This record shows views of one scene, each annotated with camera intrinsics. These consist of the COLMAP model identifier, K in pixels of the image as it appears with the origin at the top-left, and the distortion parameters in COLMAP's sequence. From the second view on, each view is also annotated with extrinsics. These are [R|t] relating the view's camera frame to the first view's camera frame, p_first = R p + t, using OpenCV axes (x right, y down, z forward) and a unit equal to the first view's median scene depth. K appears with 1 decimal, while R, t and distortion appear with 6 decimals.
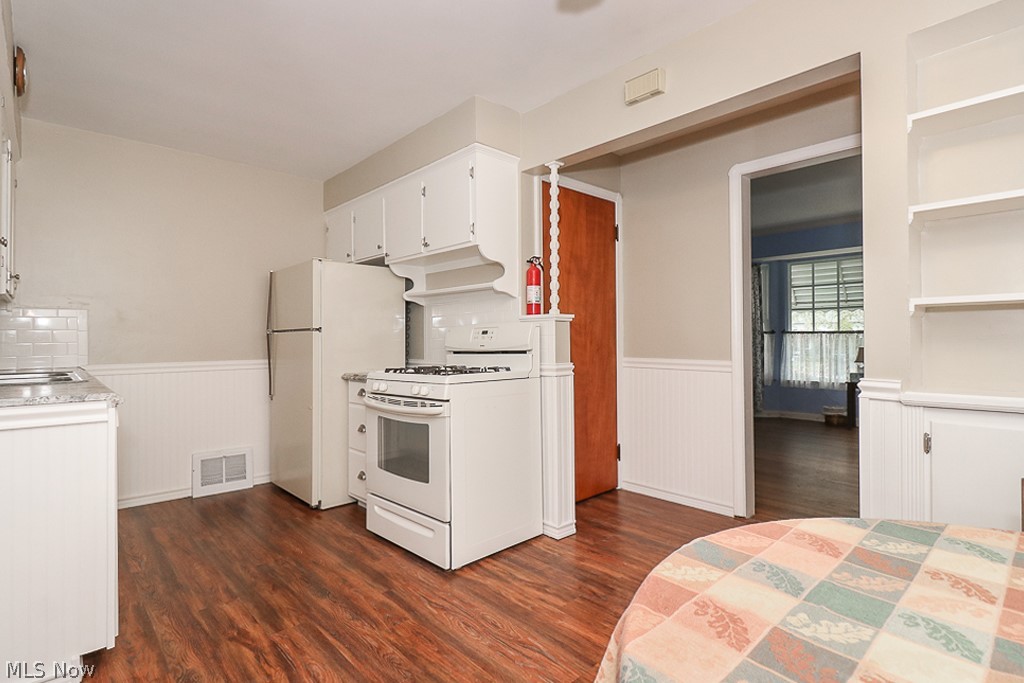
lens RADIAL K [[501.1, 0, 513.1], [0, 501.1, 336.7], [0, 0, 1]] dist [0.003648, -0.000302]
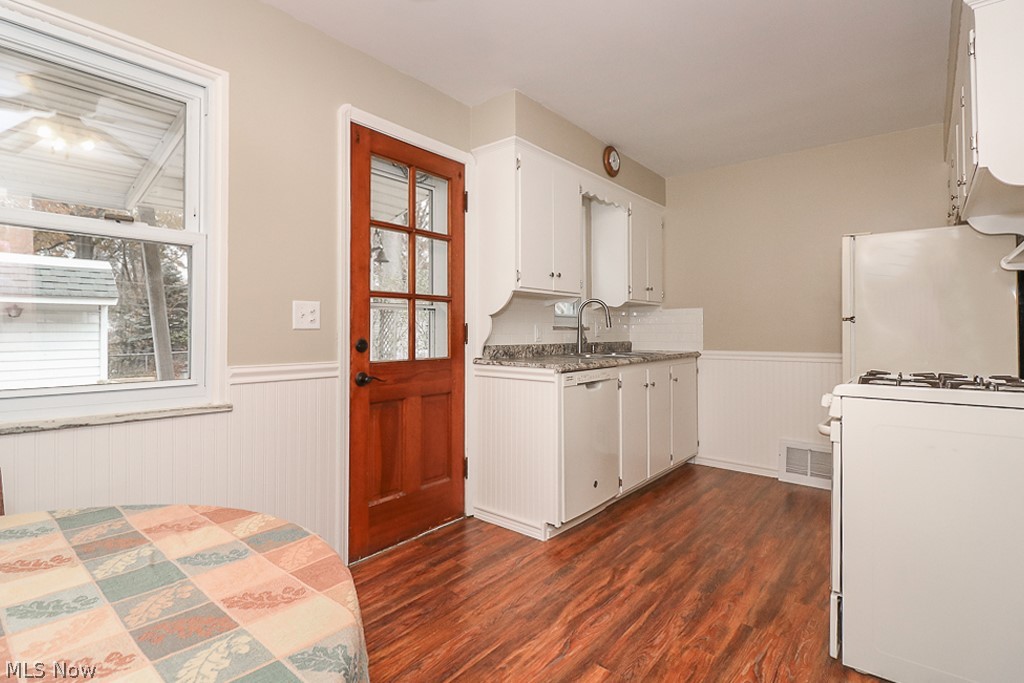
lens RADIAL K [[501.1, 0, 511.3], [0, 501.1, 332.3], [0, 0, 1]] dist [0.003648, -0.000302]
pose [[0.127785, 0.007394, -0.991774, 0.667898], [-0.000017, 0.999972, 0.007453, 0.000700], [0.991802, -0.000935, 0.127781, 0.603384]]
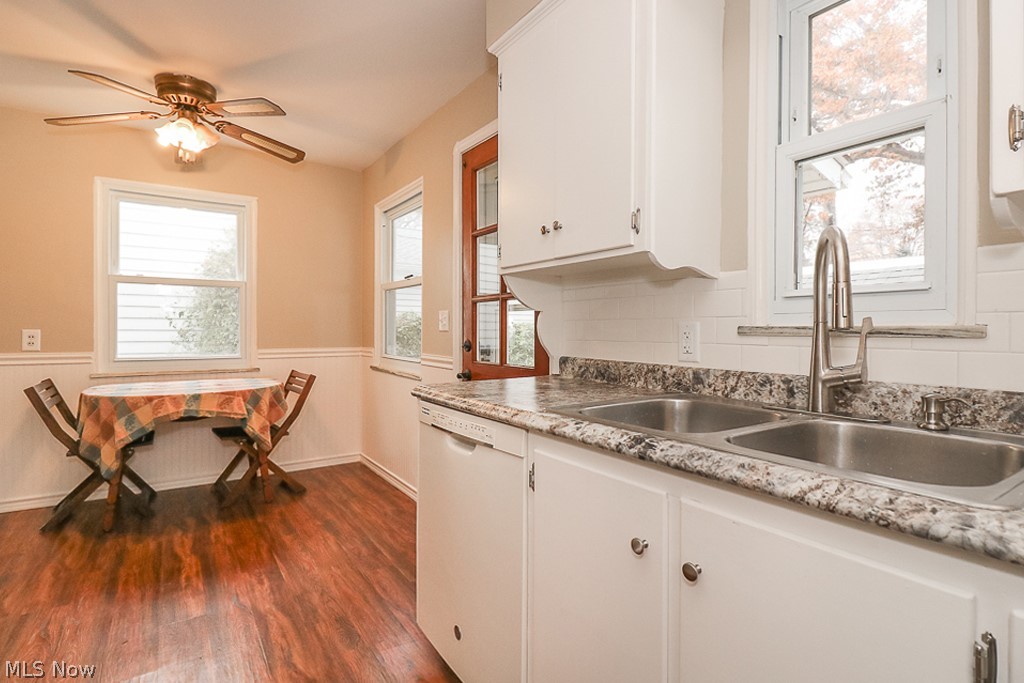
lens RADIAL K [[501.1, 0, 507.2], [0, 501.1, 338.9], [0, 0, 1]] dist [0.003648, -0.000302]
pose [[-0.986902, -0.001809, 0.161310, -1.063138], [0.001283, 0.999817, 0.019062, -0.004251], [-0.161315, 0.019019, -0.986720, 1.848620]]
